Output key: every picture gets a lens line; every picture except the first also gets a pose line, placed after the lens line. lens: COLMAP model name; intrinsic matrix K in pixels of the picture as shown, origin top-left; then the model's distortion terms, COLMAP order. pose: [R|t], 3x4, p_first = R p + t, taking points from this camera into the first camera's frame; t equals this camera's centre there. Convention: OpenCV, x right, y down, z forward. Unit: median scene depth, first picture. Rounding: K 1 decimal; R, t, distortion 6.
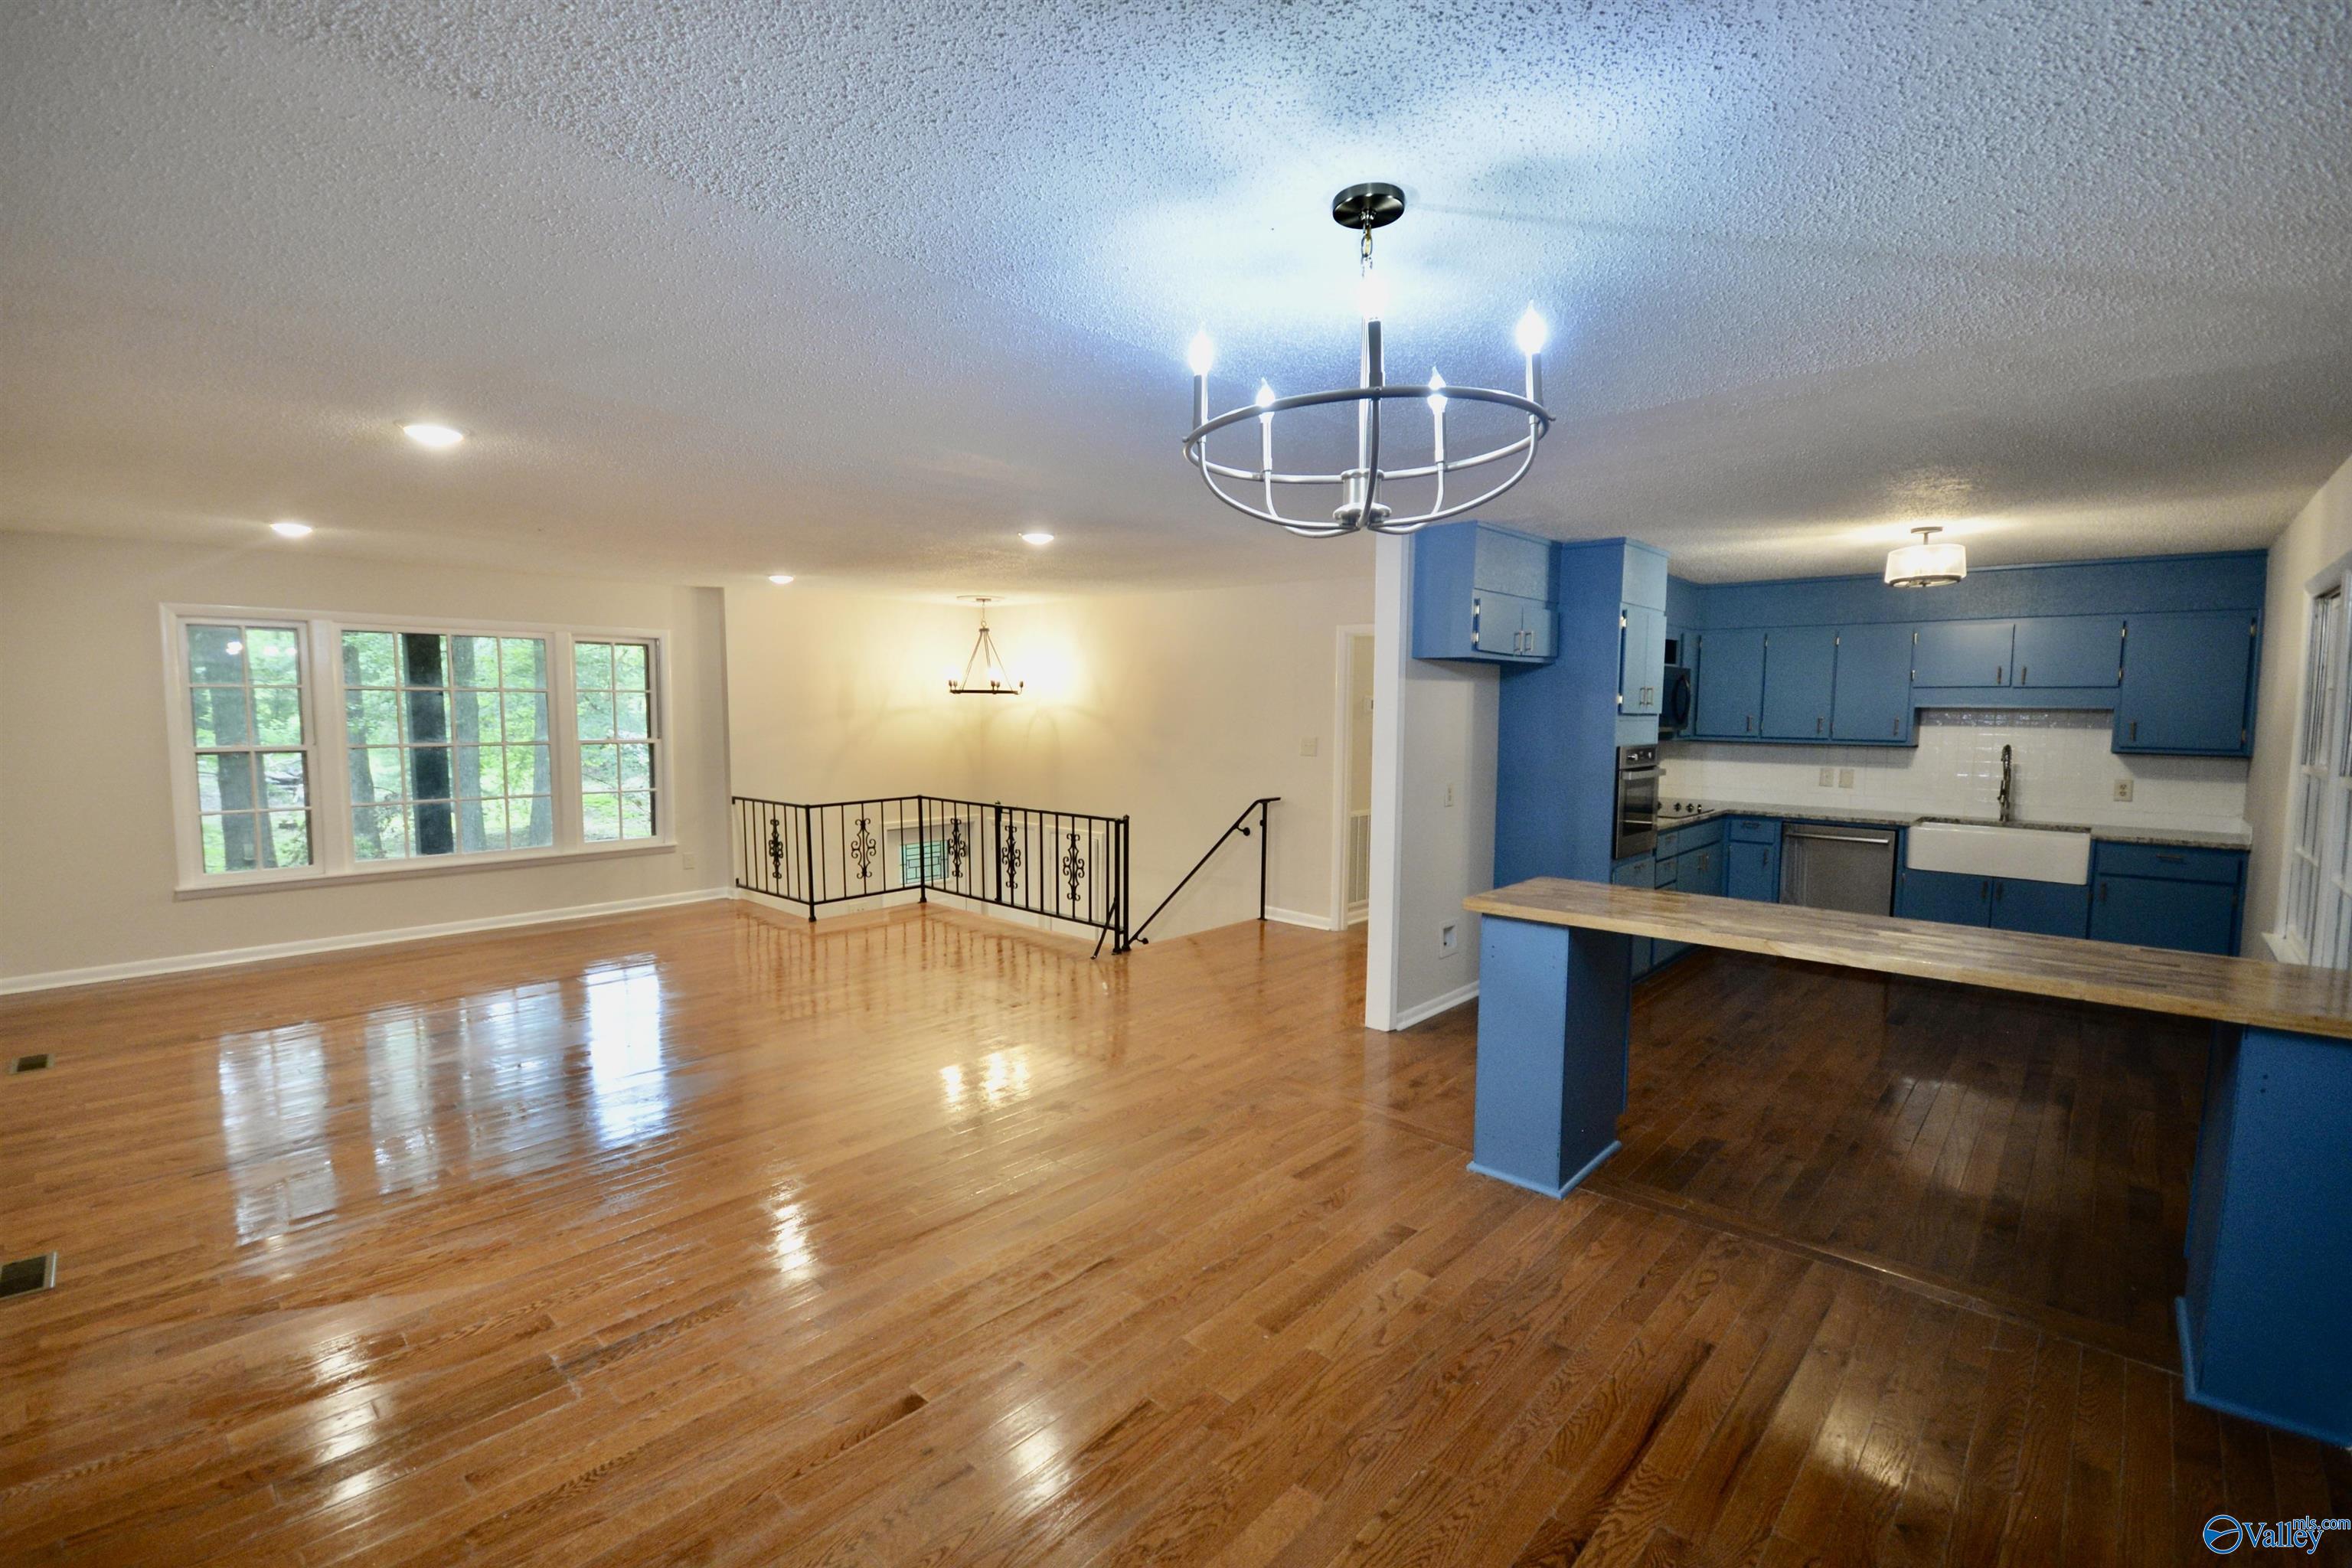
lens RADIAL K [[1026.9, 0, 1176.4], [0, 1026.9, 792.3], [0, 0, 1]] dist [-0.000373, -0.006718]
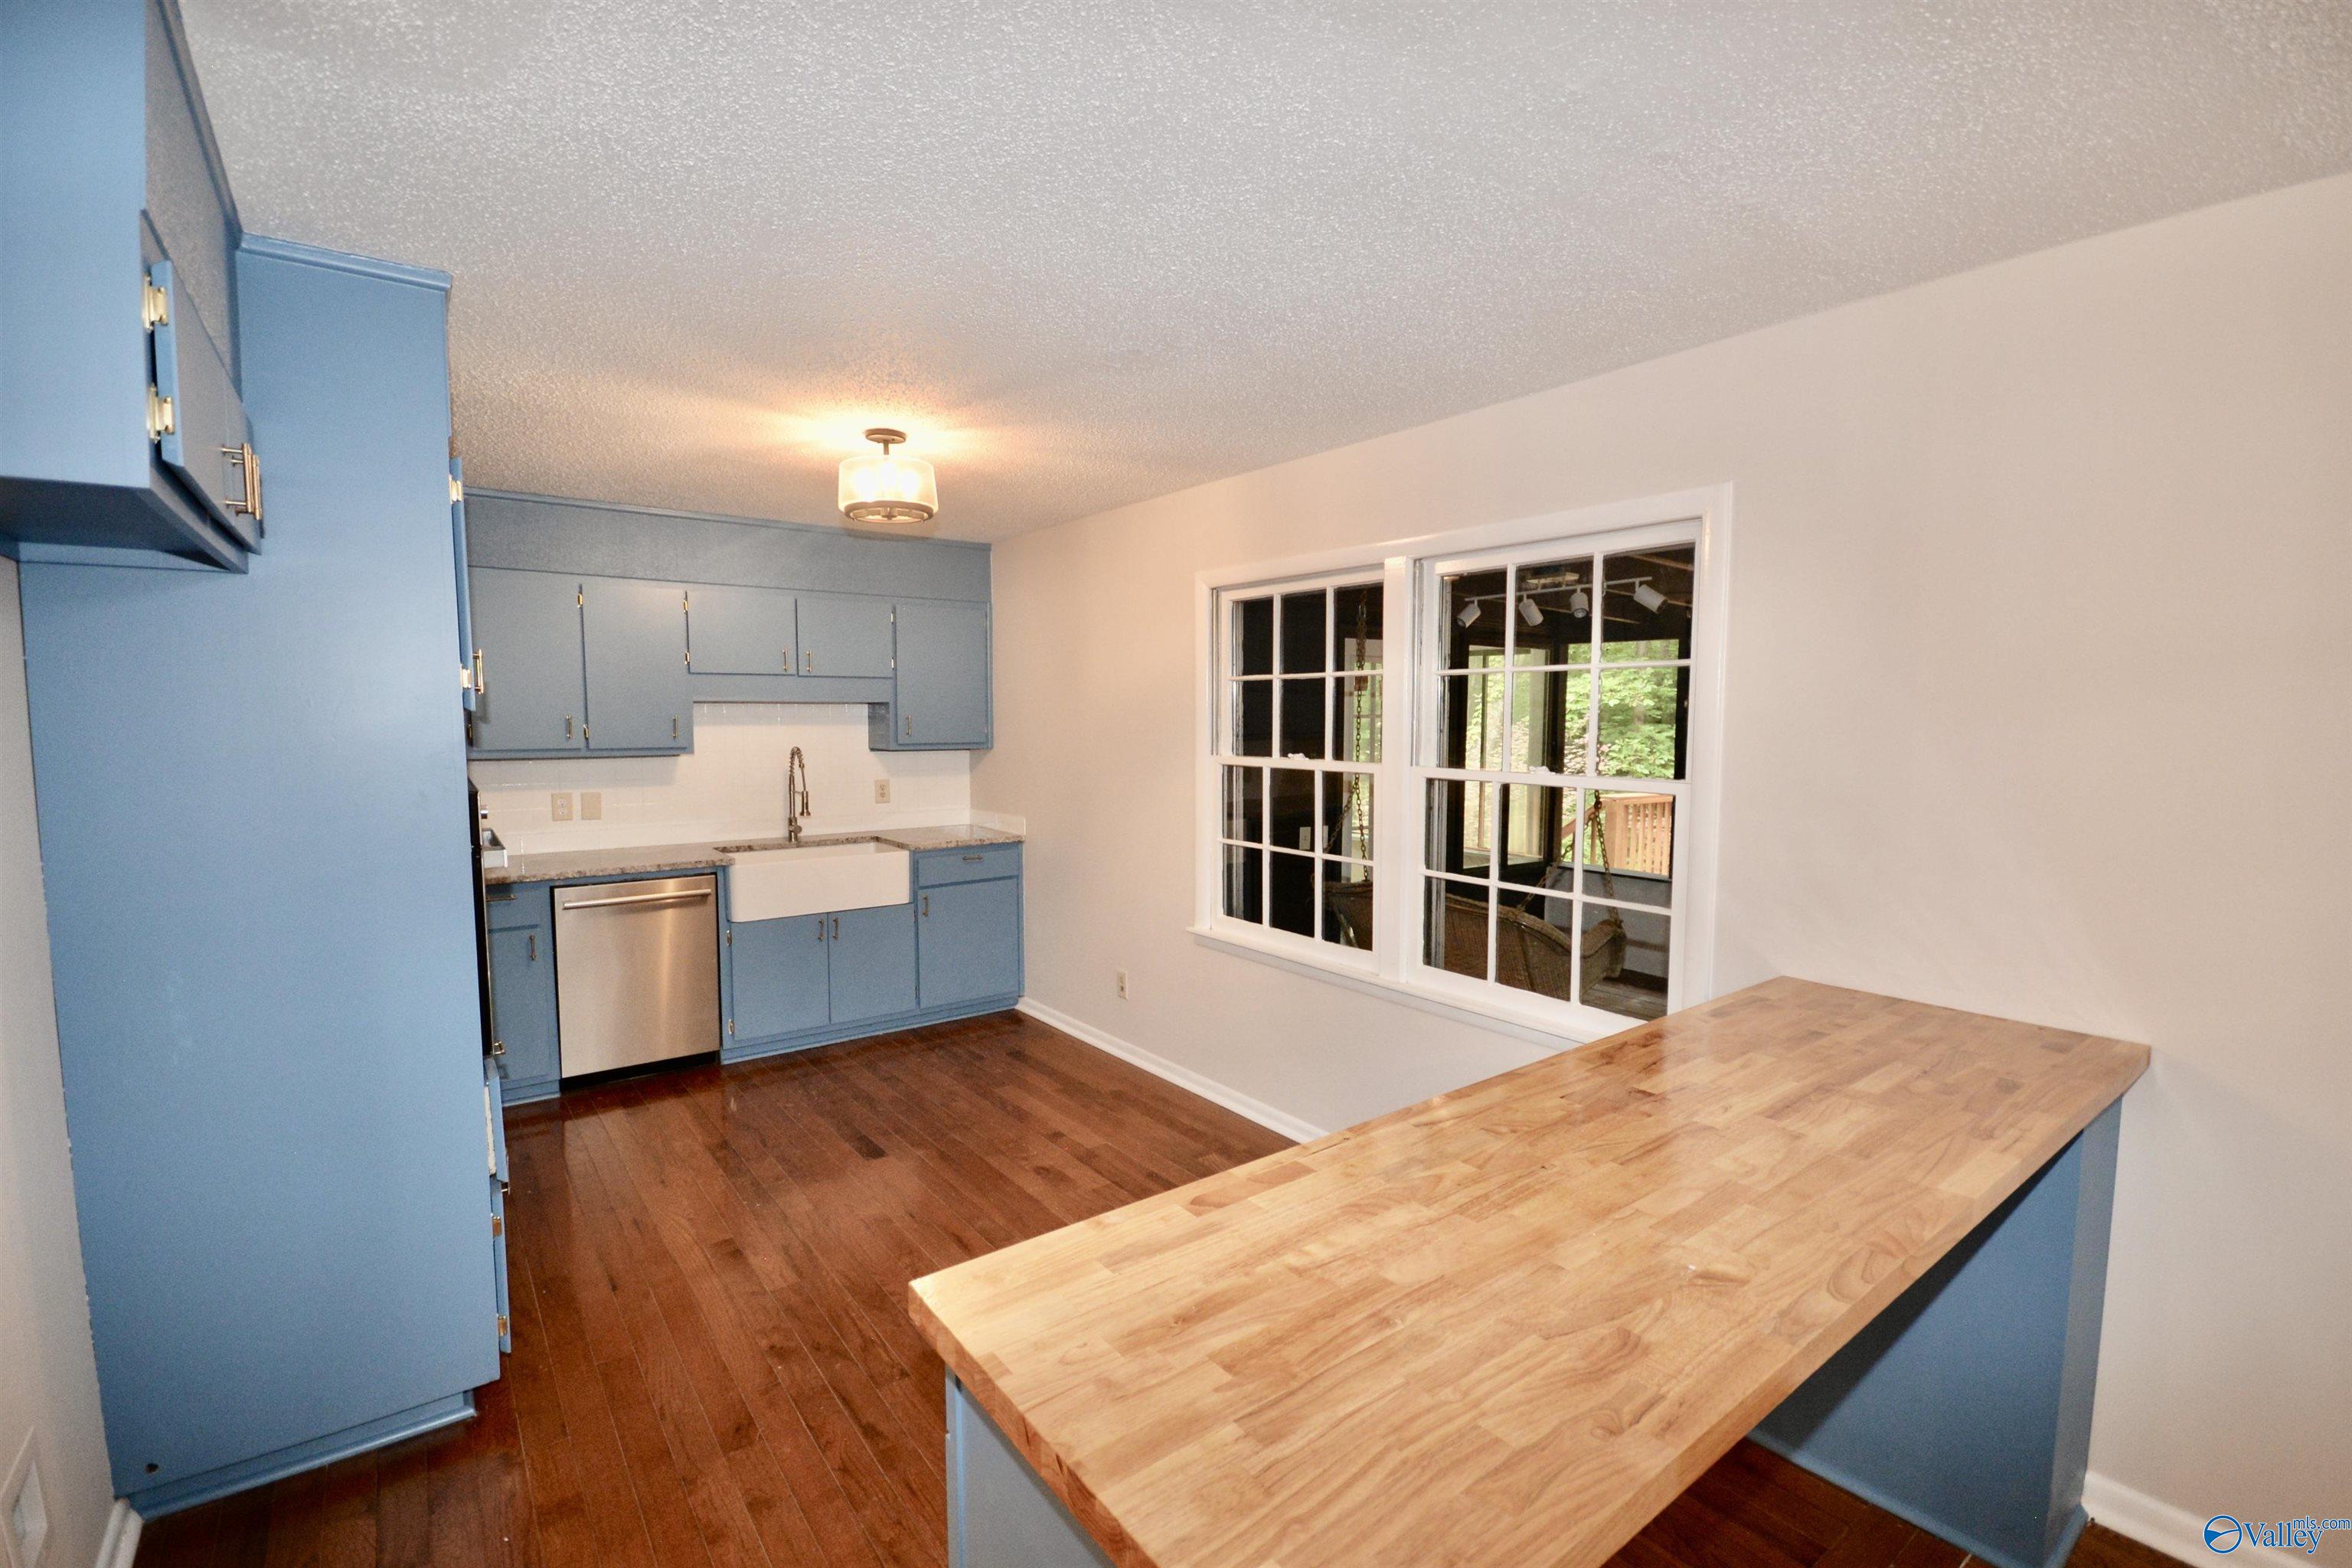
lens RADIAL K [[1026.9, 0, 1176.4], [0, 1026.9, 792.3], [0, 0, 1]] dist [-0.000373, -0.006718]
pose [[0.188633, -0.086667, 0.978216, 0.067870], [0.084830, 0.993813, 0.071691, -0.043026], [-0.978377, 0.069458, 0.194818, 0.546237]]
